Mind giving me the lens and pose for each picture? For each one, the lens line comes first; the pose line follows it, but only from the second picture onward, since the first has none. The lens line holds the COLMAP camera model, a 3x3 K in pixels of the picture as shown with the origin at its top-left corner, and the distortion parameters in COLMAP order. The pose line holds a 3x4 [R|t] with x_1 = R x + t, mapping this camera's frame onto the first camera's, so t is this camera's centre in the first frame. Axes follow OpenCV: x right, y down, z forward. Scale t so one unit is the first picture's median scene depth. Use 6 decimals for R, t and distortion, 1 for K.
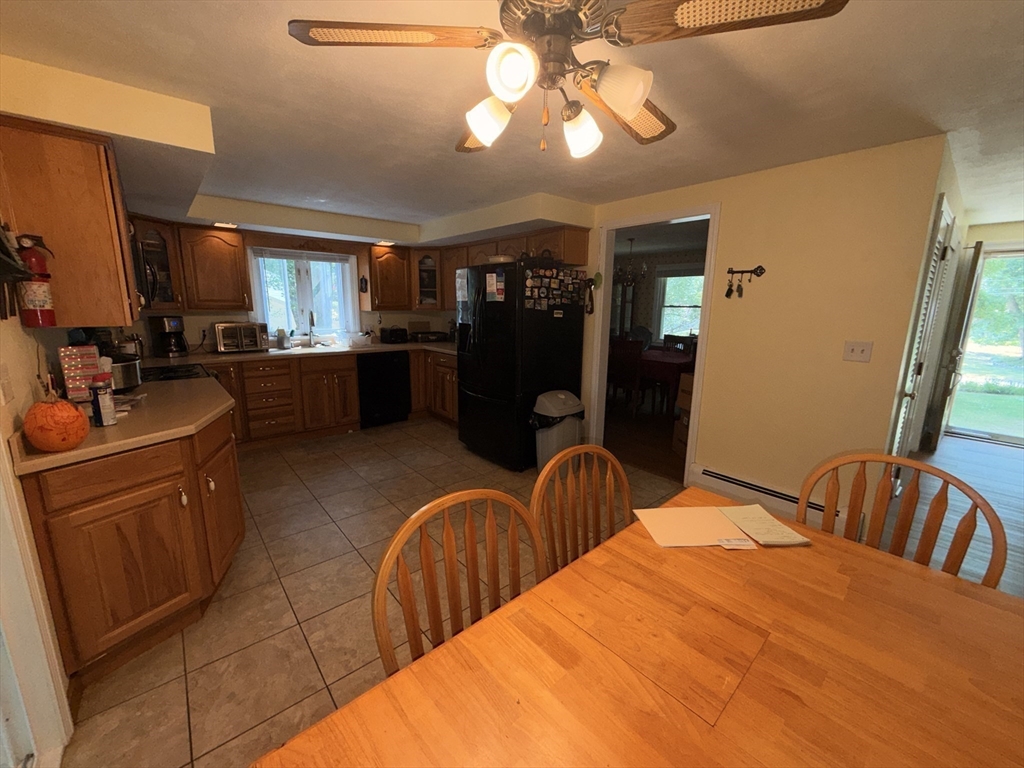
lens RADIAL K [[410.5, 0, 514.3], [0, 410.5, 383.3], [0, 0, 1]] dist [-0.000341, -0.000035]
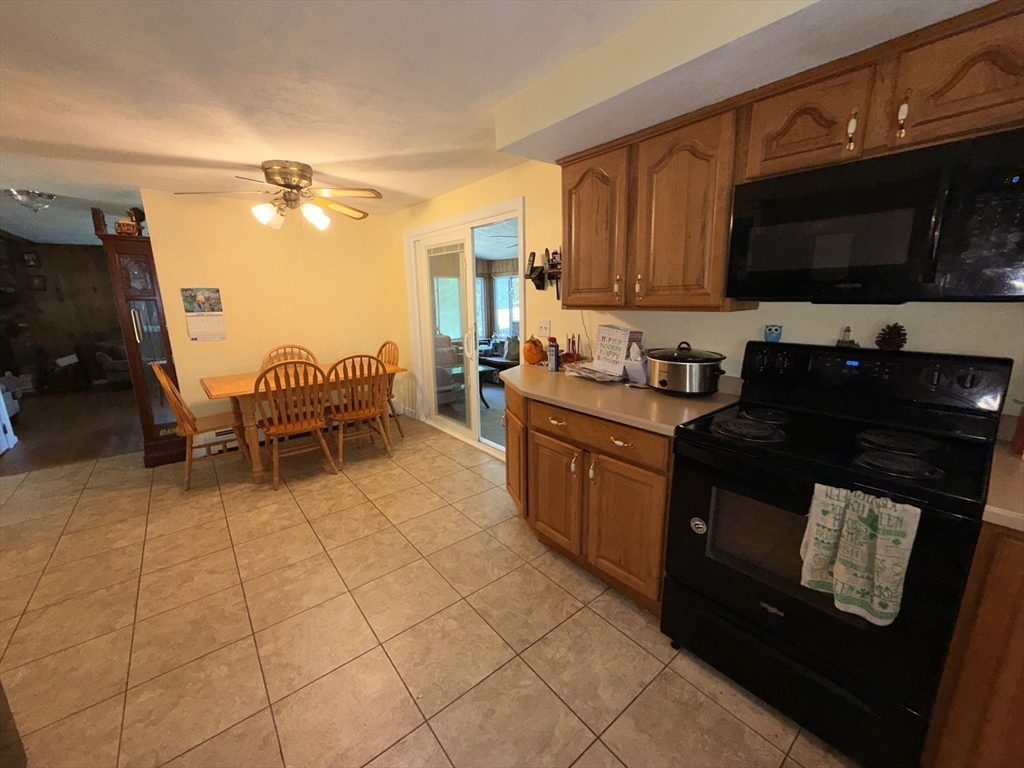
lens RADIAL K [[410.5, 0, 513.1], [0, 410.5, 382.5], [0, 0, 1]] dist [-0.000341, -0.000035]
pose [[-0.999567, 0.000724, 0.029406, -0.645889], [0.012473, 0.915800, 0.401440, -0.347722], [-0.026639, 0.401634, -0.915413, 1.773560]]
